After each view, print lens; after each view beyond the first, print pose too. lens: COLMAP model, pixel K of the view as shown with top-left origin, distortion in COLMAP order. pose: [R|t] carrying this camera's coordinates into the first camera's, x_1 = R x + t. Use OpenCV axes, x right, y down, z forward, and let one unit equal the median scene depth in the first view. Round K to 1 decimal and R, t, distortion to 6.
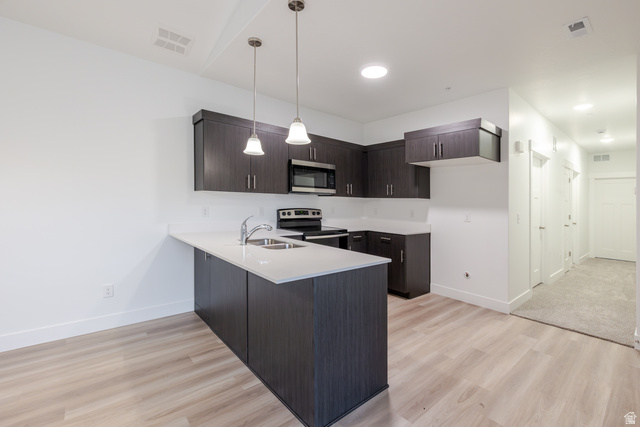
lens RADIAL K [[276.5, 0, 322.8], [0, 276.5, 205.9], [0, 0, 1]] dist [0.000466, 0.000226]
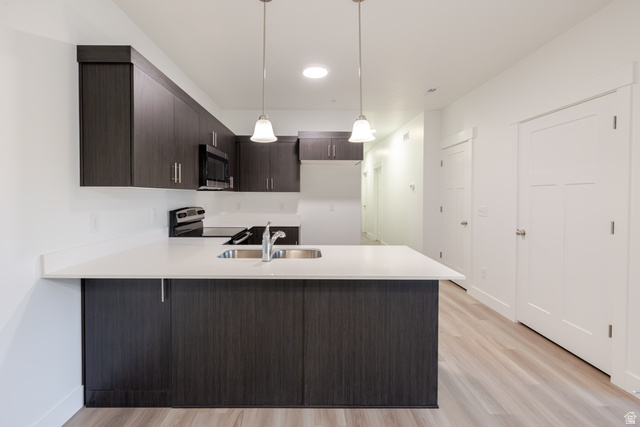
lens RADIAL K [[283.1, 0, 301.8], [0, 283.1, 196.6], [0, 0, 1]] dist [-0.000200, 0.000039]
pose [[0.657534, -0.027448, 0.752925, -0.478195], [0.023854, 0.999594, 0.015609, -0.026401], [-0.753047, 0.007697, 0.657922, 0.249249]]
